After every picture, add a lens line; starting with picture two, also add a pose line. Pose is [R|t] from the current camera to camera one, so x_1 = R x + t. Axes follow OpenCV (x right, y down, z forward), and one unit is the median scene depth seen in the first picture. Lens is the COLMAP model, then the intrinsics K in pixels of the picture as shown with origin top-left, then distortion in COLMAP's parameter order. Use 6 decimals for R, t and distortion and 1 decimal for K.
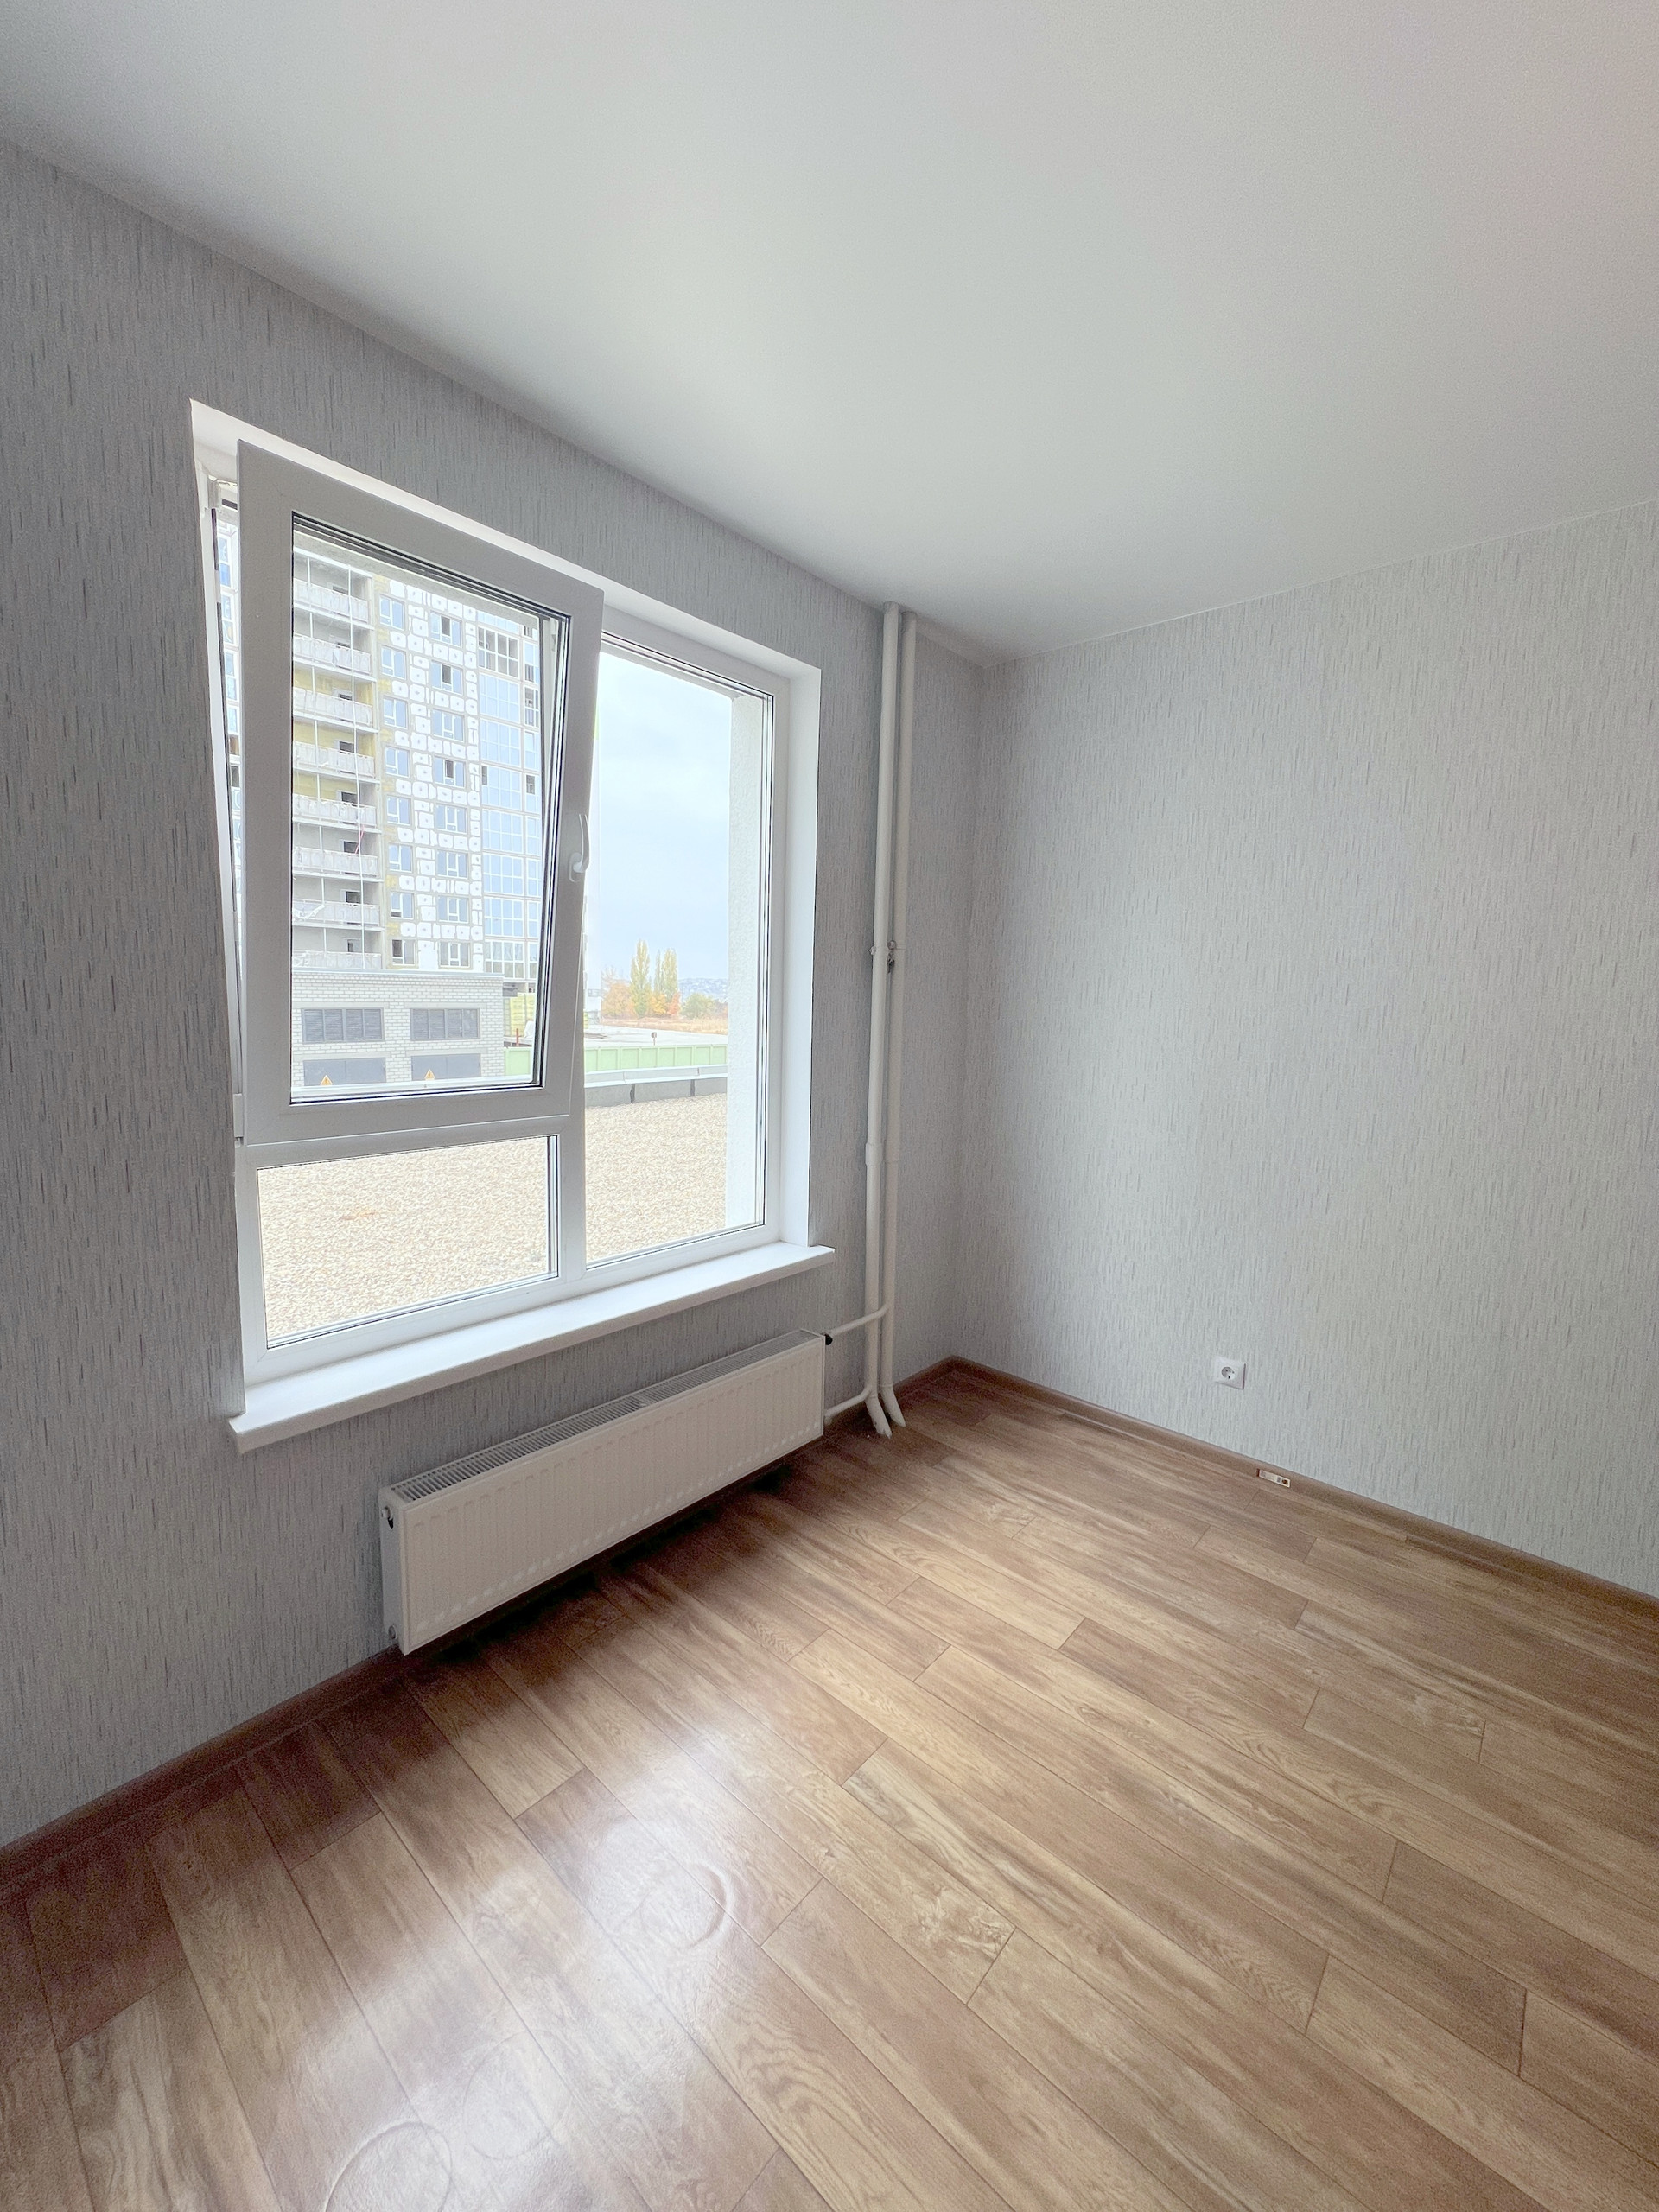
lens RADIAL K [[893.1, 0, 829.5], [0, 893.1, 1106.0], [0, 0, 1]] dist [-0.006719, -0.000022]
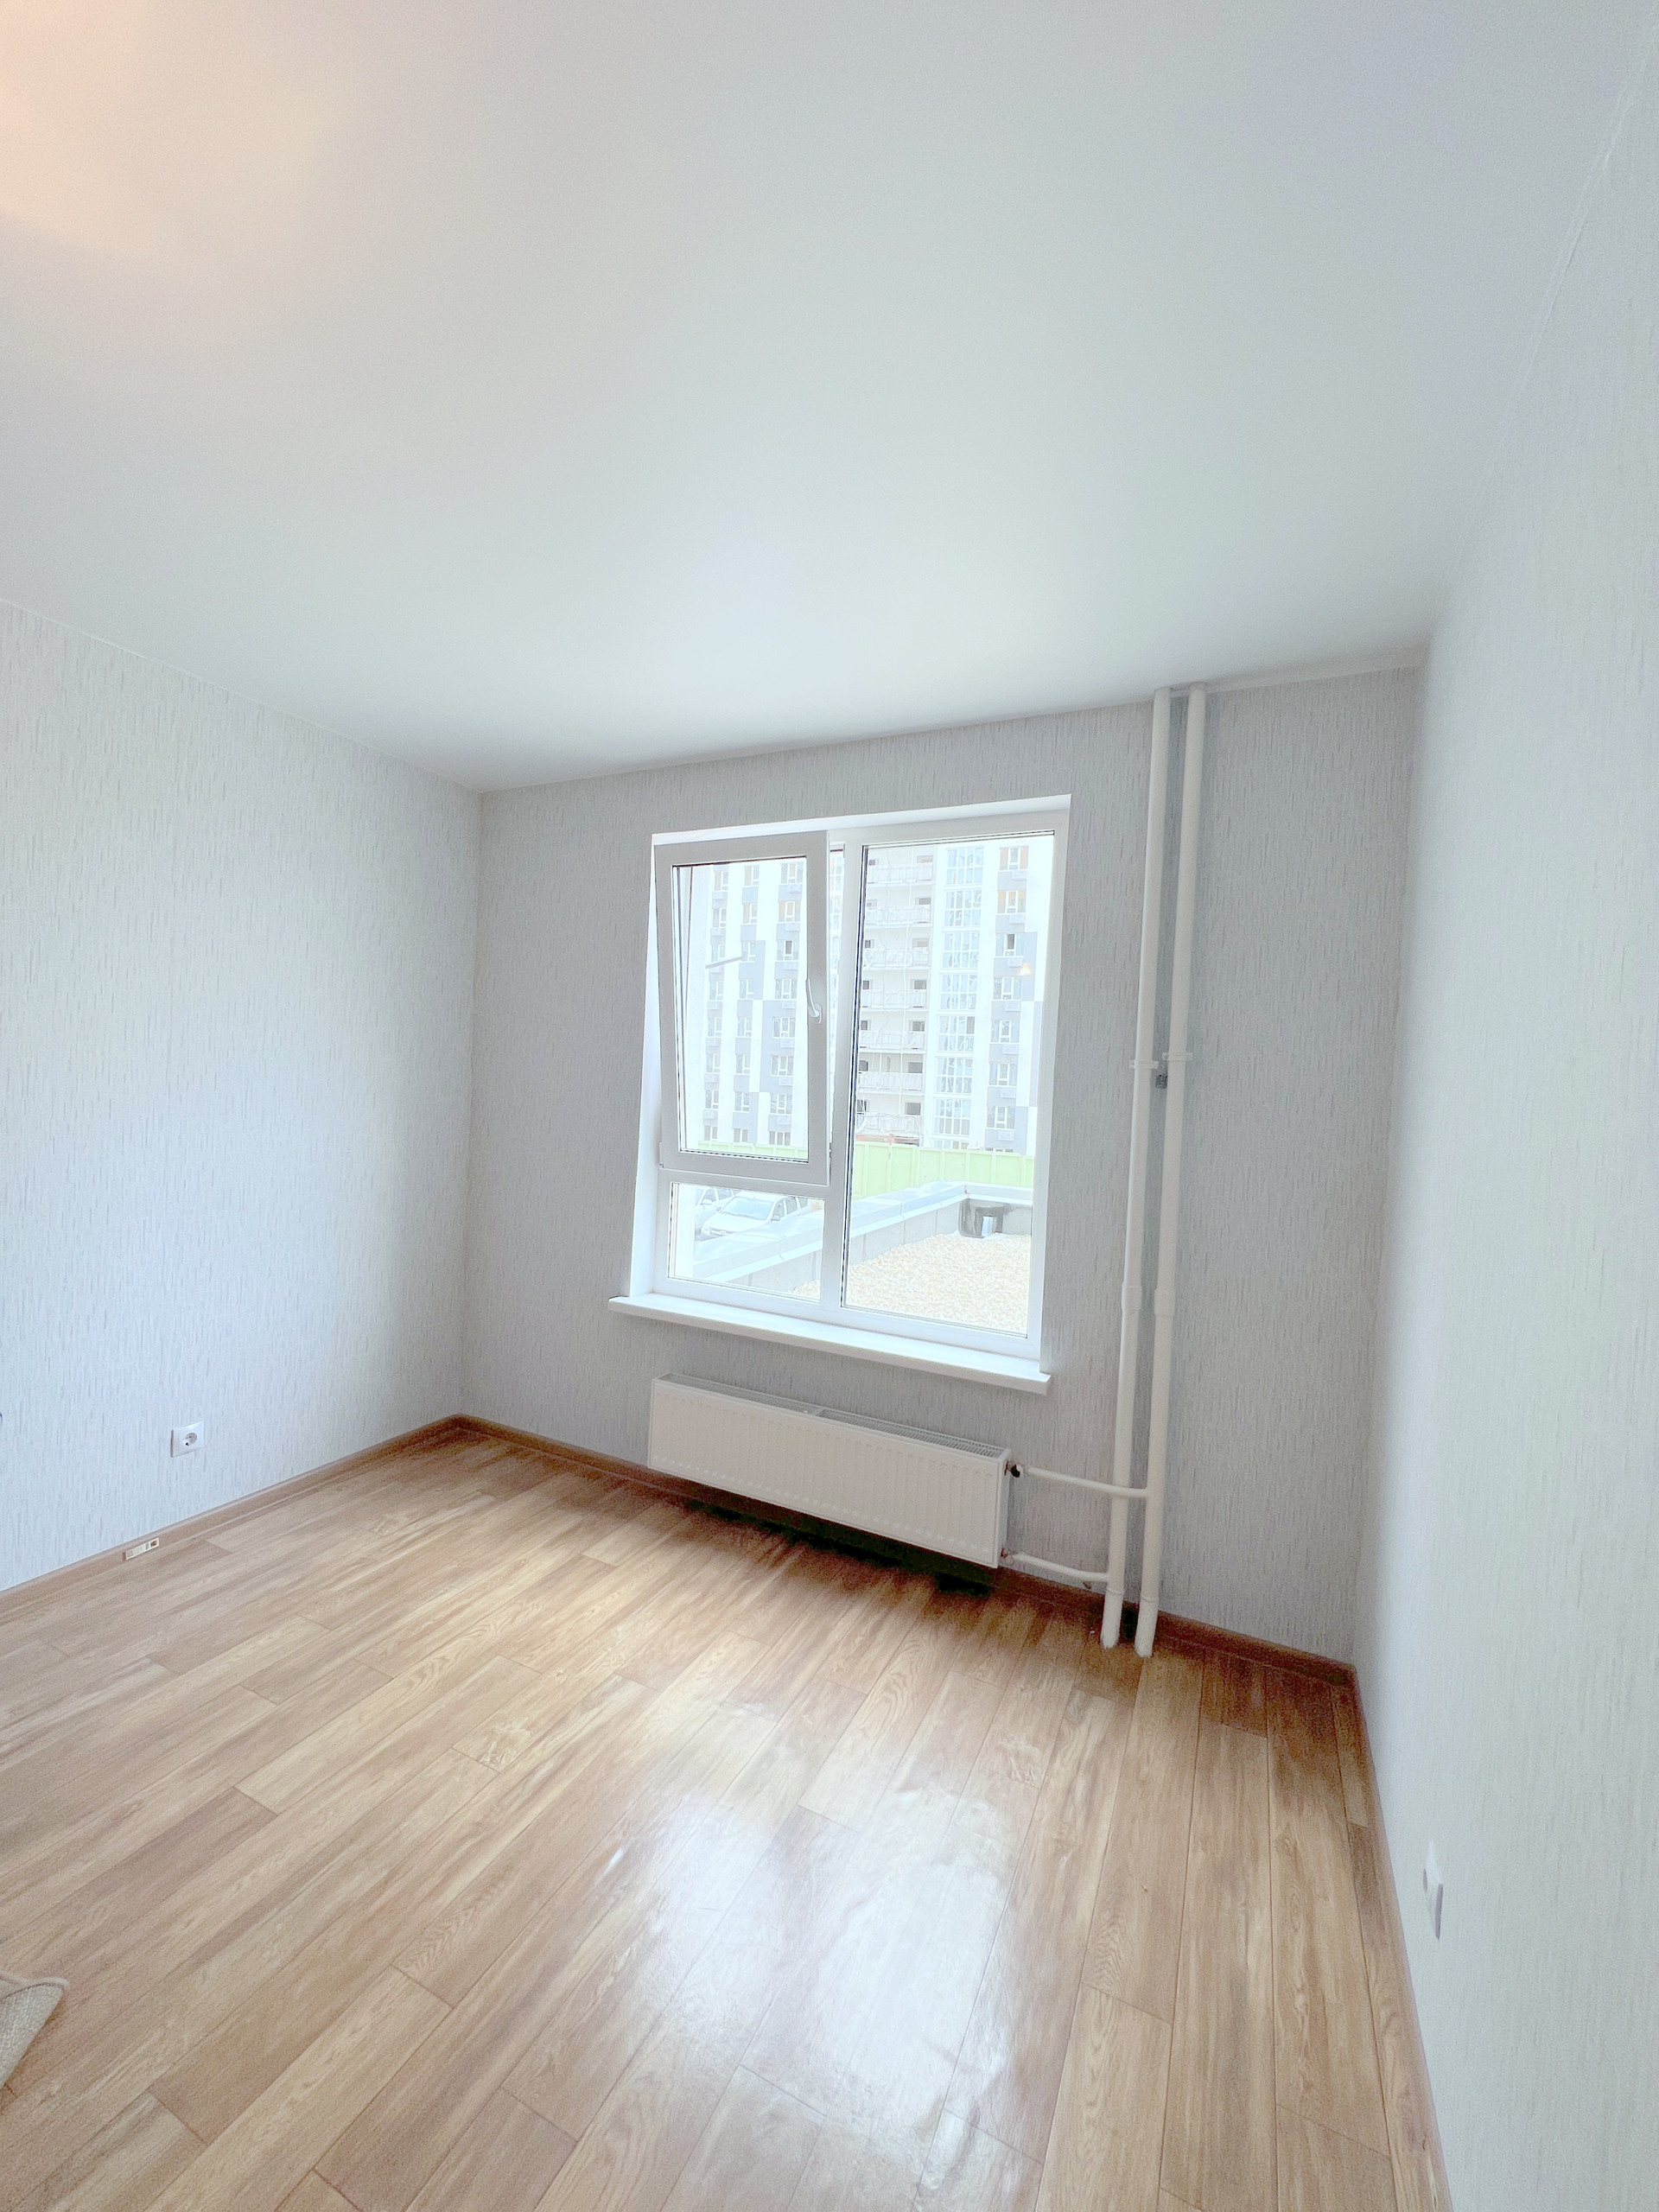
lens RADIAL K [[893.1, 0, 829.5], [0, 893.1, 1106.0], [0, 0, 1]] dist [-0.006719, -0.000022]
pose [[0.258935, 0.012127, -0.965819, 1.510980], [-0.160901, 0.986491, -0.030751, -0.104207], [0.952399, 0.163363, 0.257389, 0.893024]]
